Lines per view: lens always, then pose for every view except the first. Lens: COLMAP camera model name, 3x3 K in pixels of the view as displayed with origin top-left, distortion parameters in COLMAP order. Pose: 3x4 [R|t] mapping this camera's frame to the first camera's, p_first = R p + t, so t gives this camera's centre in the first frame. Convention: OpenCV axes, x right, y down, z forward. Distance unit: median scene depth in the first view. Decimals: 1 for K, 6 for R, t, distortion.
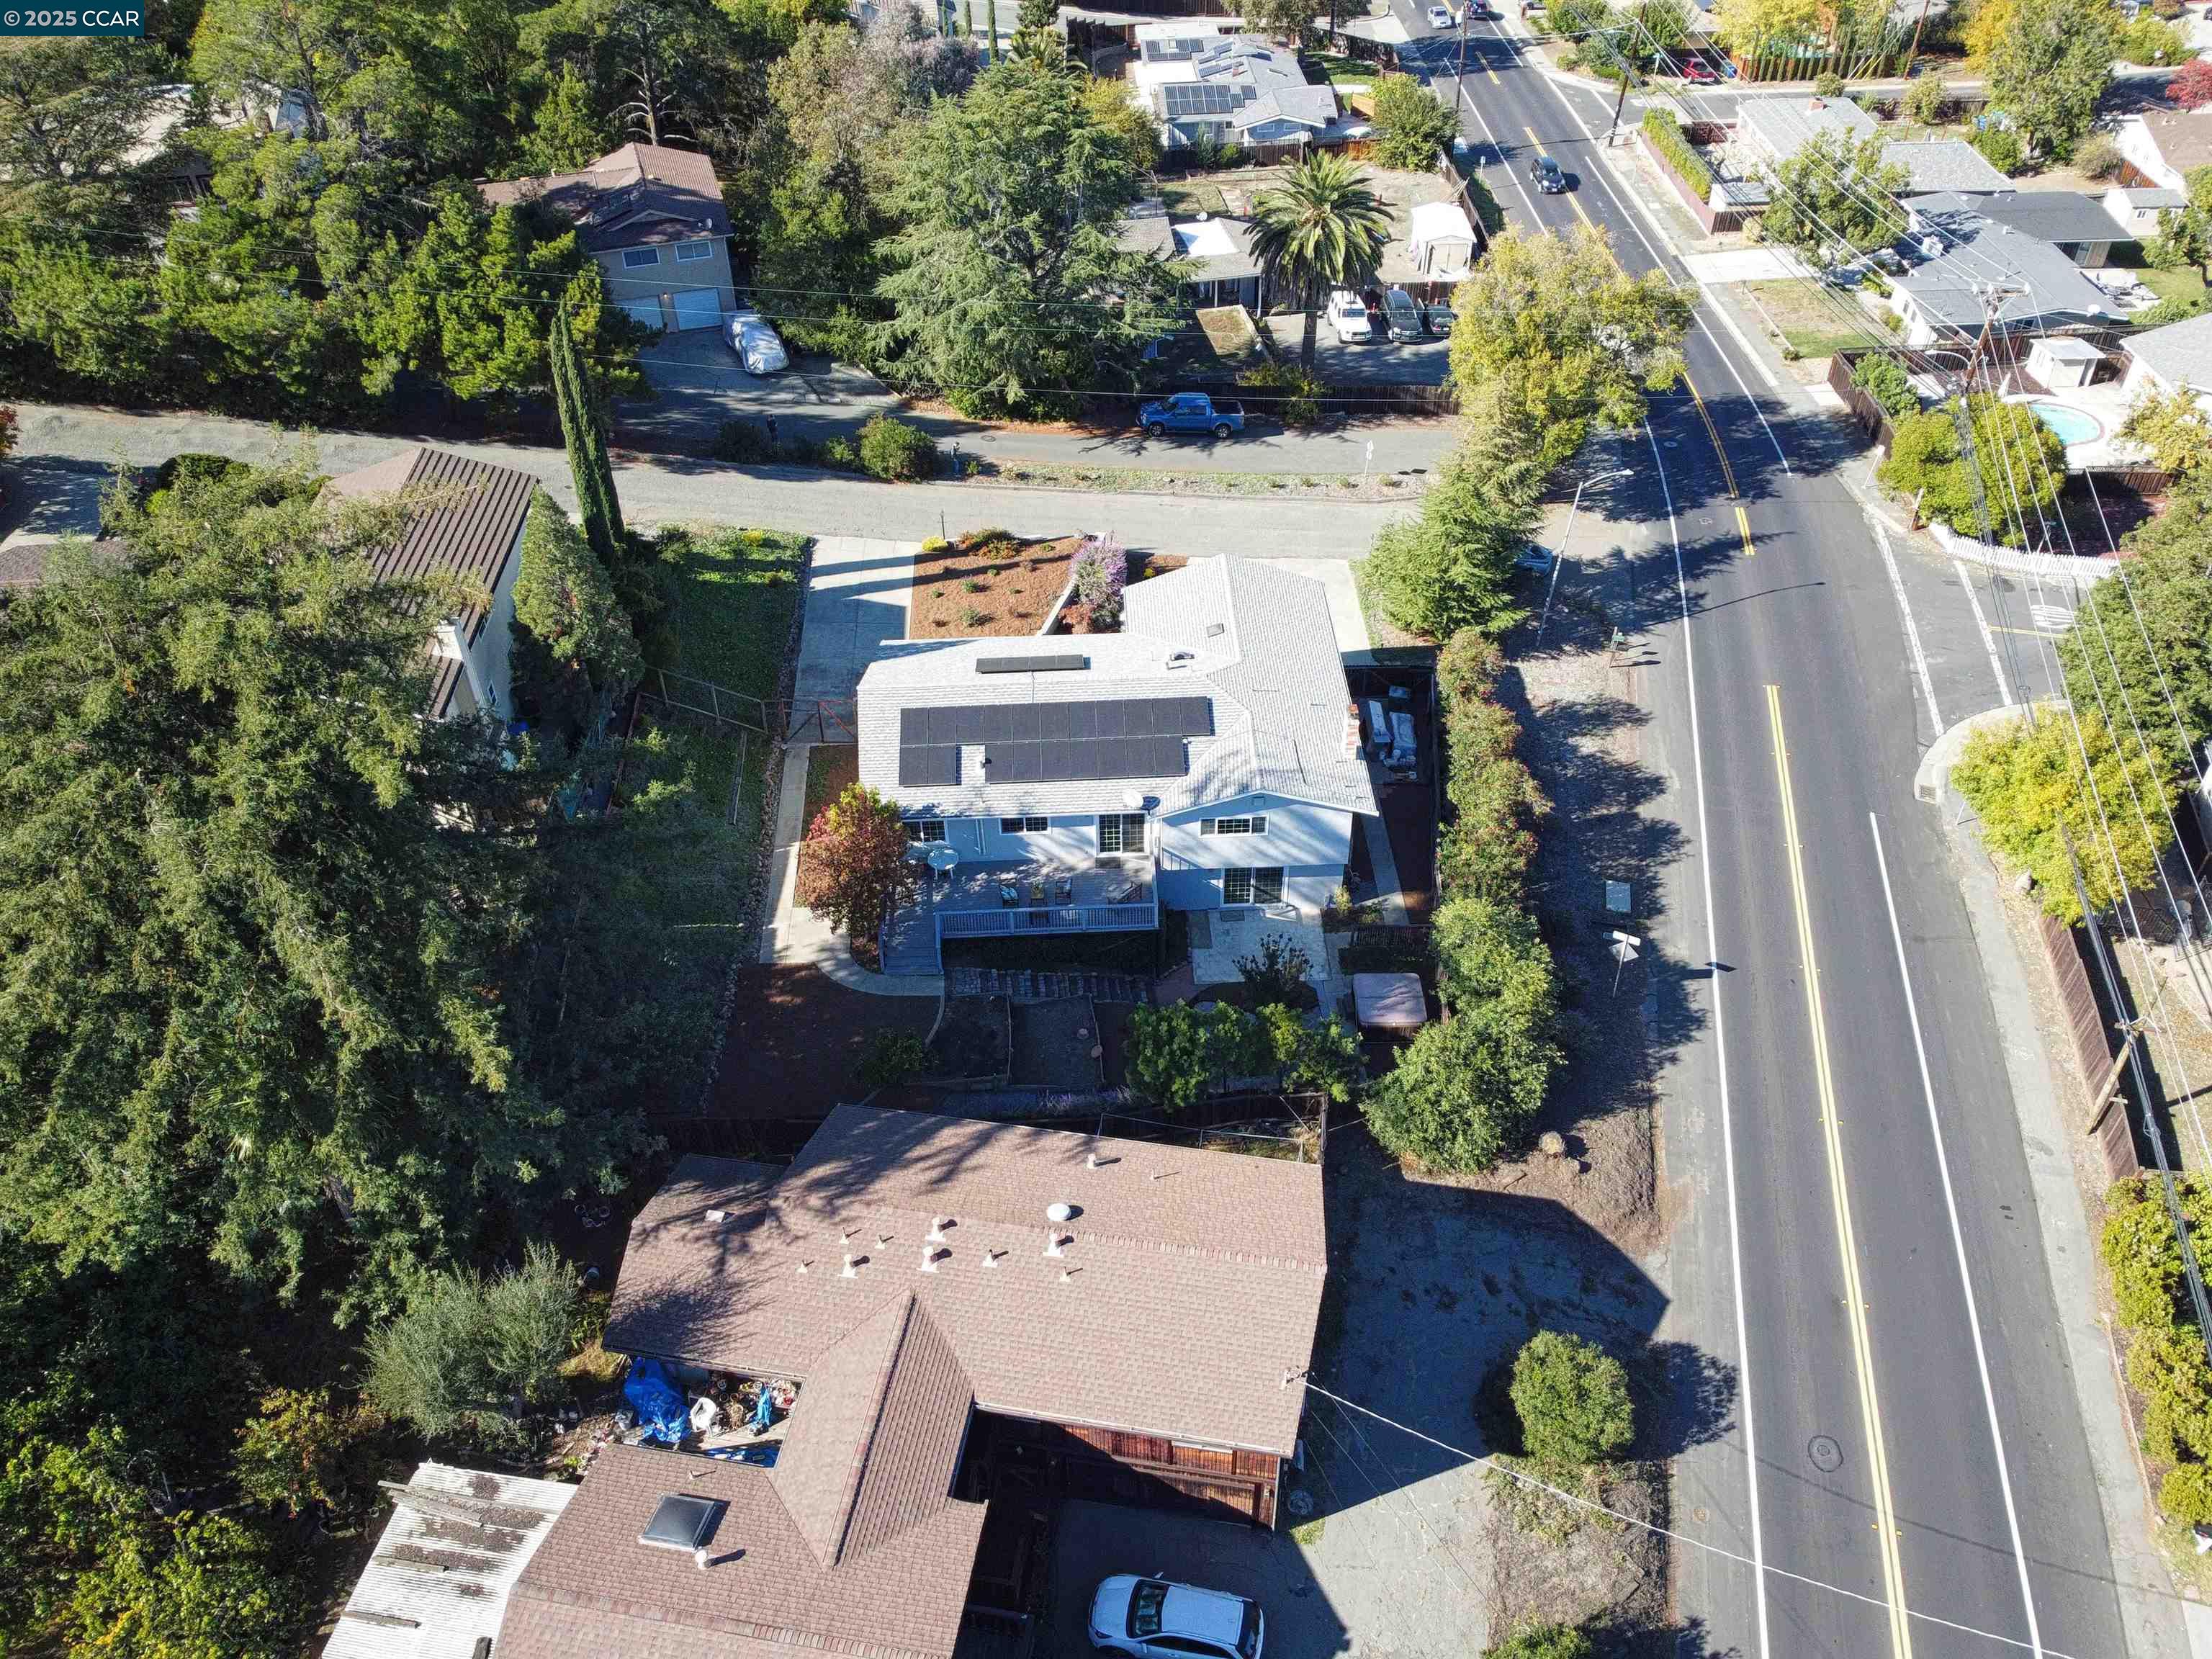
lens RADIAL K [[1734.4, 0, 1139.8], [0, 1734.4, 825.9], [0, 0, 1]] dist [-0.004110, -0.000776]
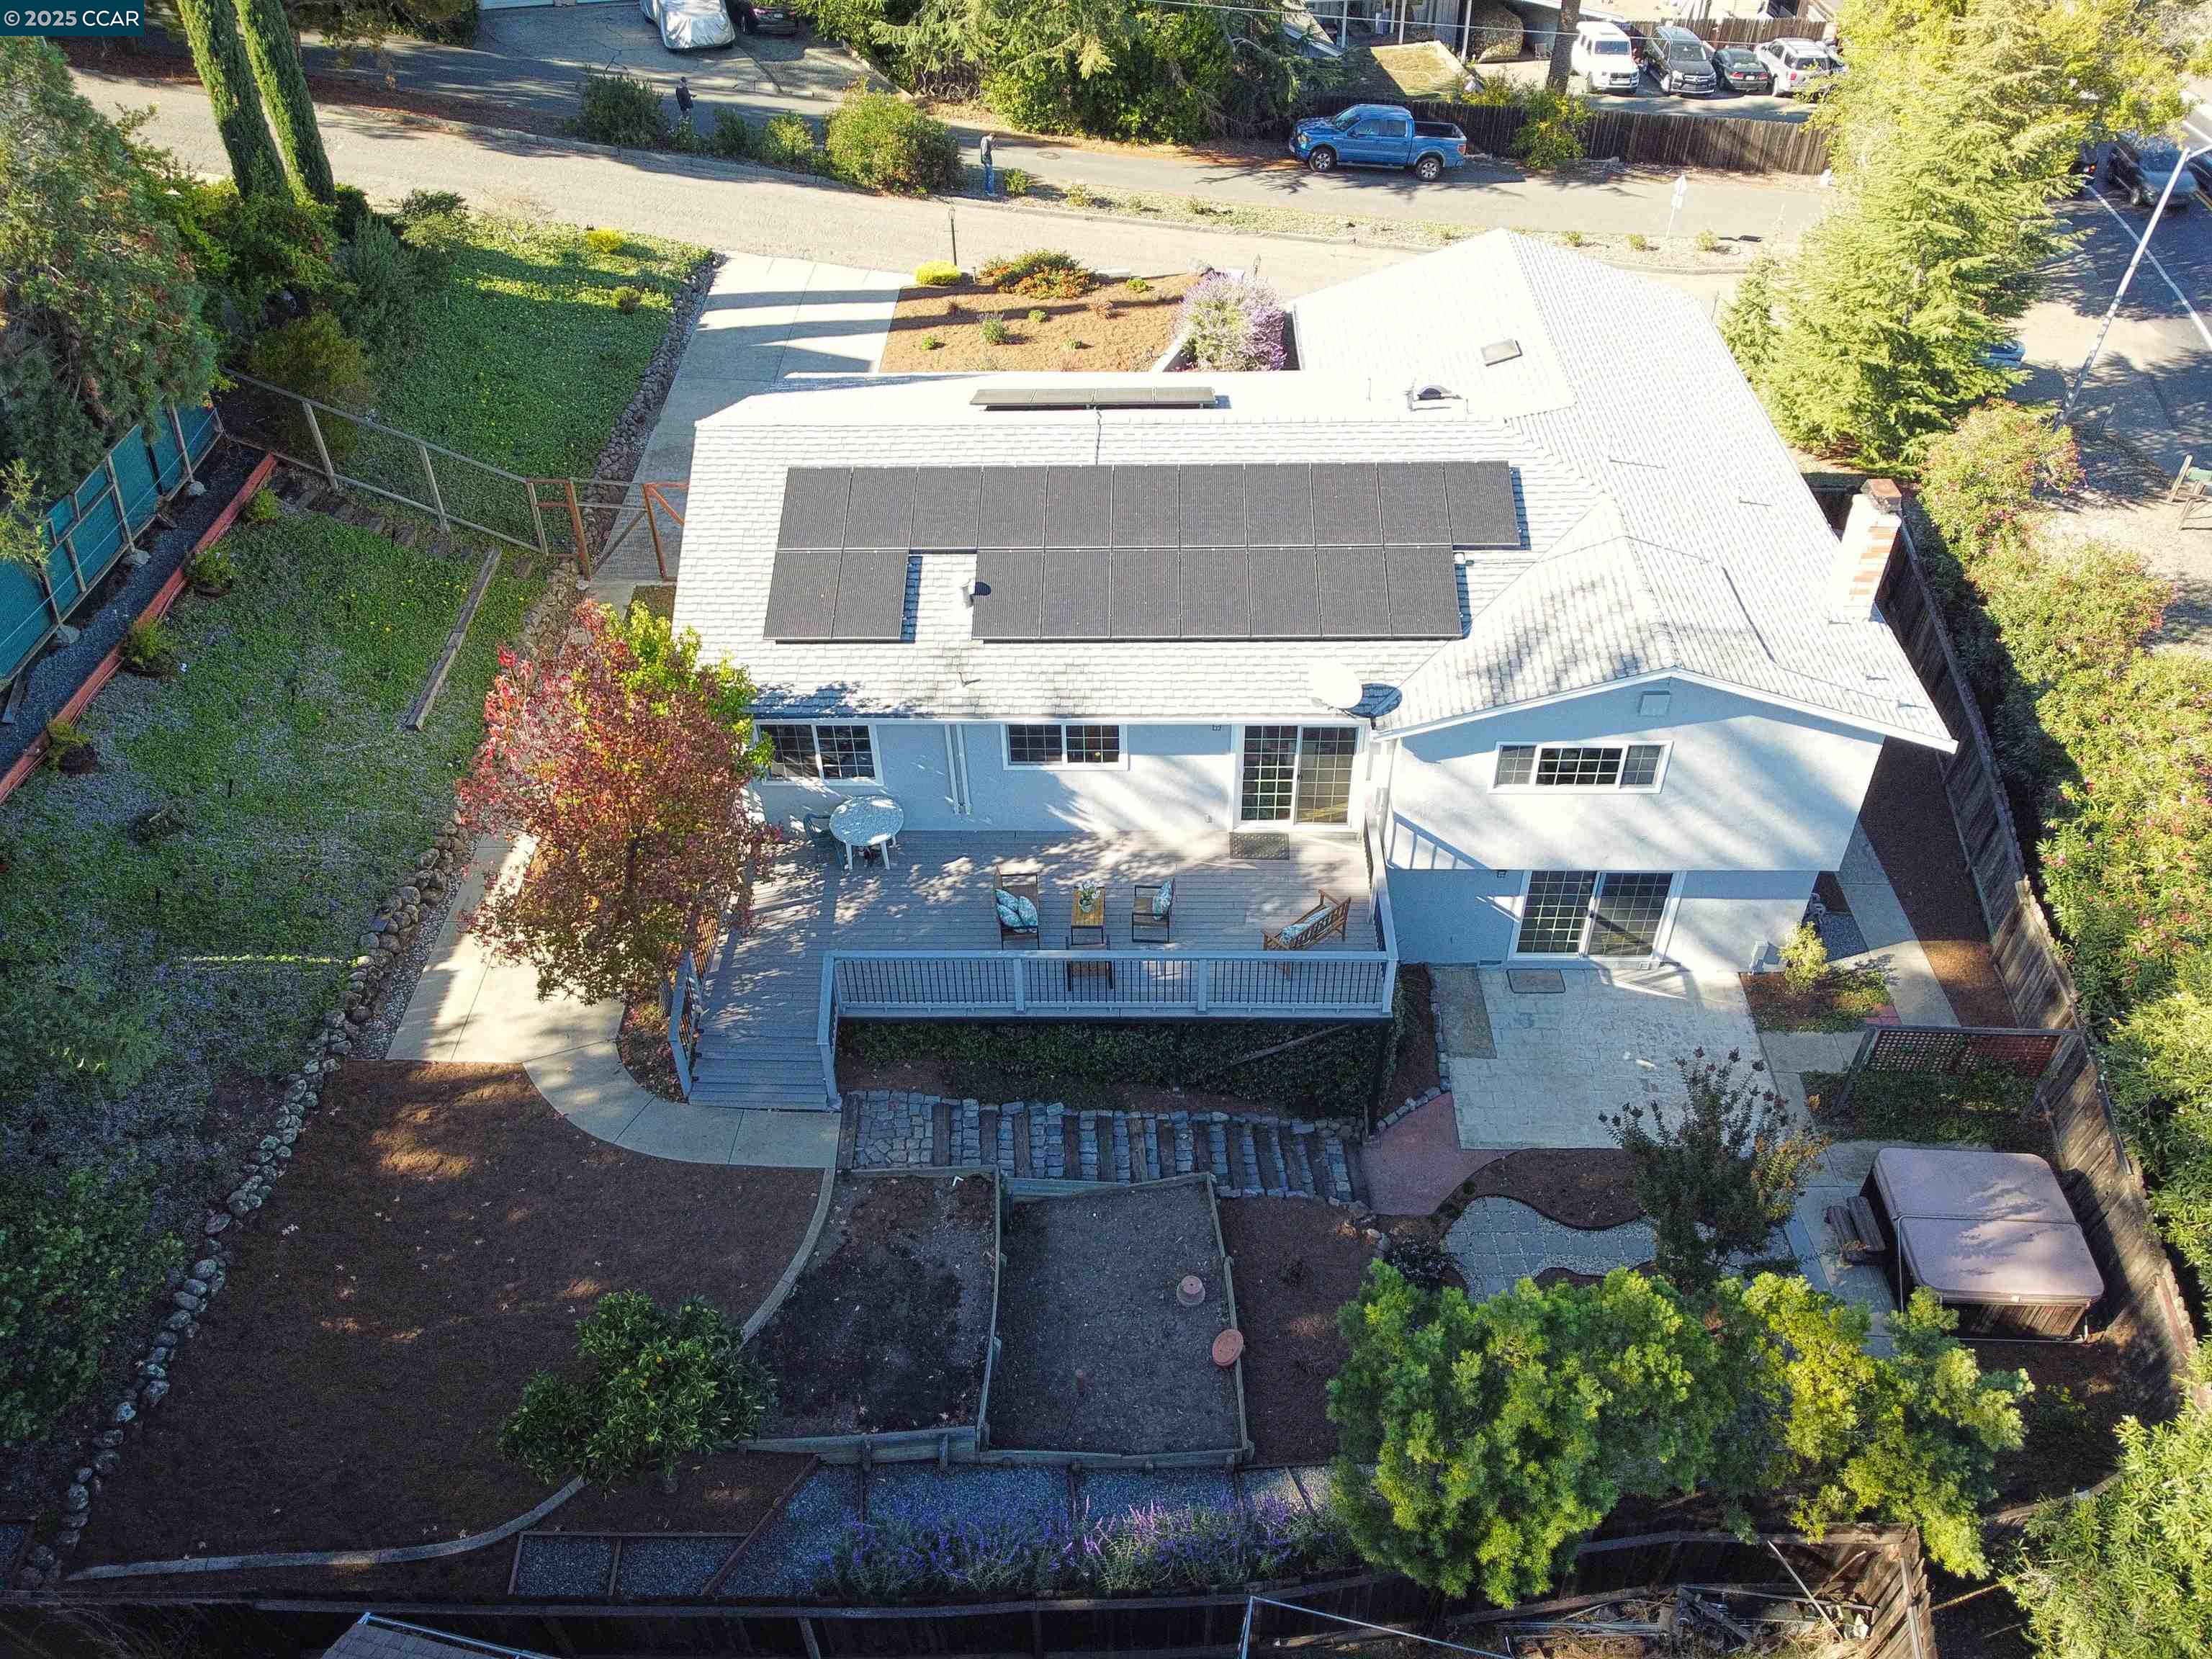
lens RADIAL K [[1682.8, 0, 1106.0], [0, 1682.8, 829.5], [0, 0, 1]] dist [-0.005726, 0.004351]
pose [[0.997293, 0.037911, -0.062996, -0.029353], [-0.038170, 0.999267, -0.002914, 0.019507], [0.062839, 0.005311, 0.998010, 0.578488]]
